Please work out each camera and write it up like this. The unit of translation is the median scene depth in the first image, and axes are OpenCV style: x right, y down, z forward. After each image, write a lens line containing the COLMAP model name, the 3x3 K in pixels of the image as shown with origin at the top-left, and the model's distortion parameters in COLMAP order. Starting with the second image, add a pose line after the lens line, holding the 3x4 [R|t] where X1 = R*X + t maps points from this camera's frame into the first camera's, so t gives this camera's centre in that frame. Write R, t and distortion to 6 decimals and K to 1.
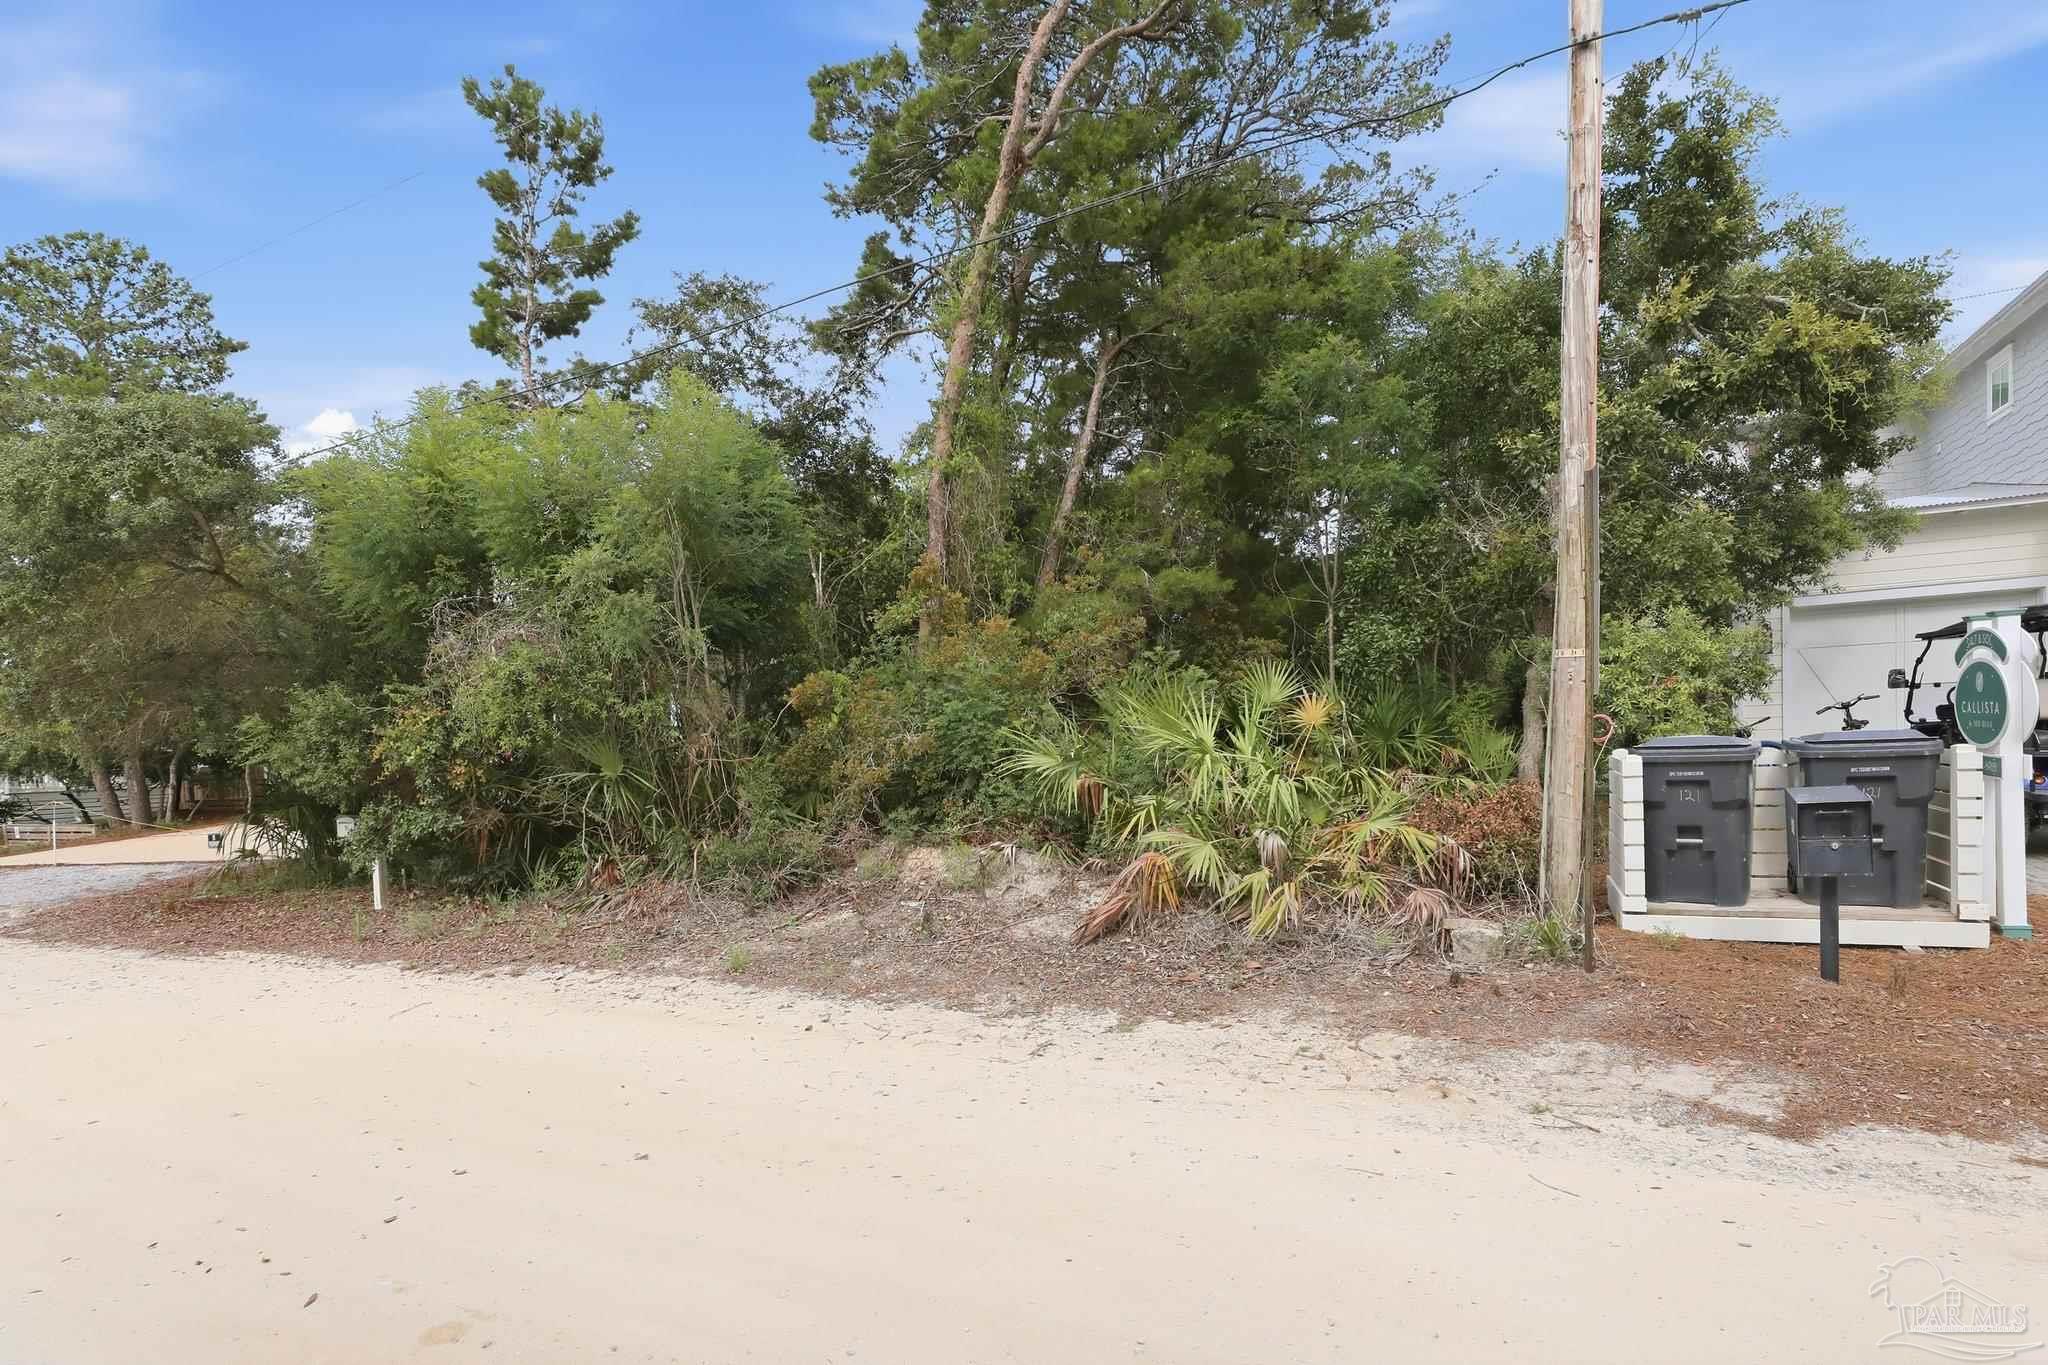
lens RADIAL K [[1027.8, 0, 1027.3], [0, 1027.8, 793.9], [0, 0, 1]] dist [0.001043, -0.000321]
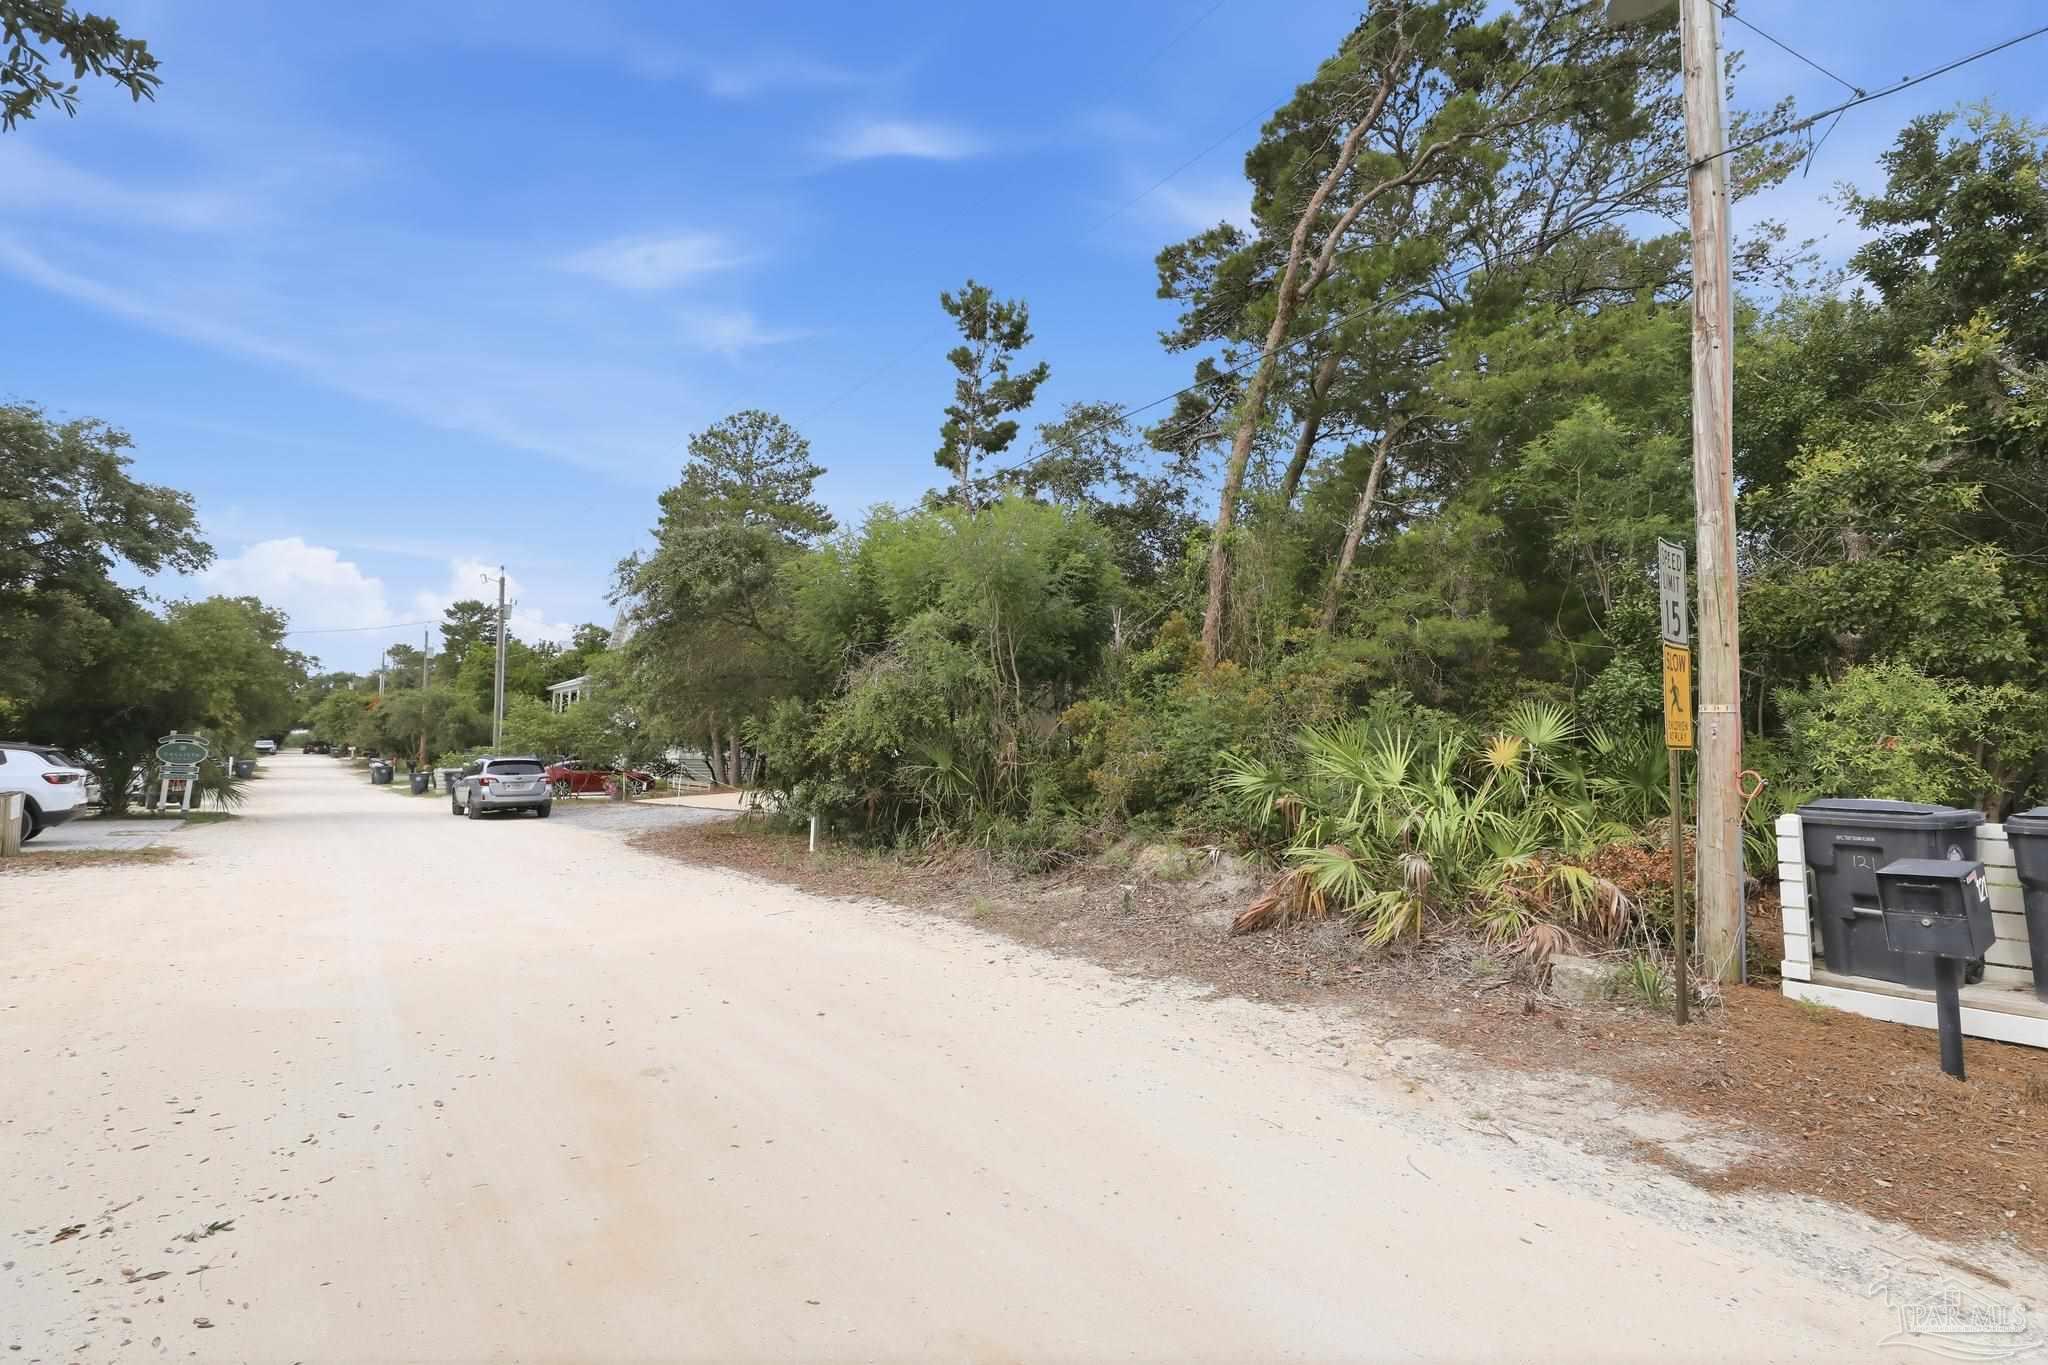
lens RADIAL K [[903.6, 0, 1024.0], [0, 903.6, 682.5], [0, 0, 1]] dist [-0.000053, -0.000006]
pose [[0.905348, 0.024579, -0.423958, 0.185181], [-0.080209, 0.990252, -0.113874, -0.003462], [0.417026, 0.137101, 0.898494, -0.062988]]
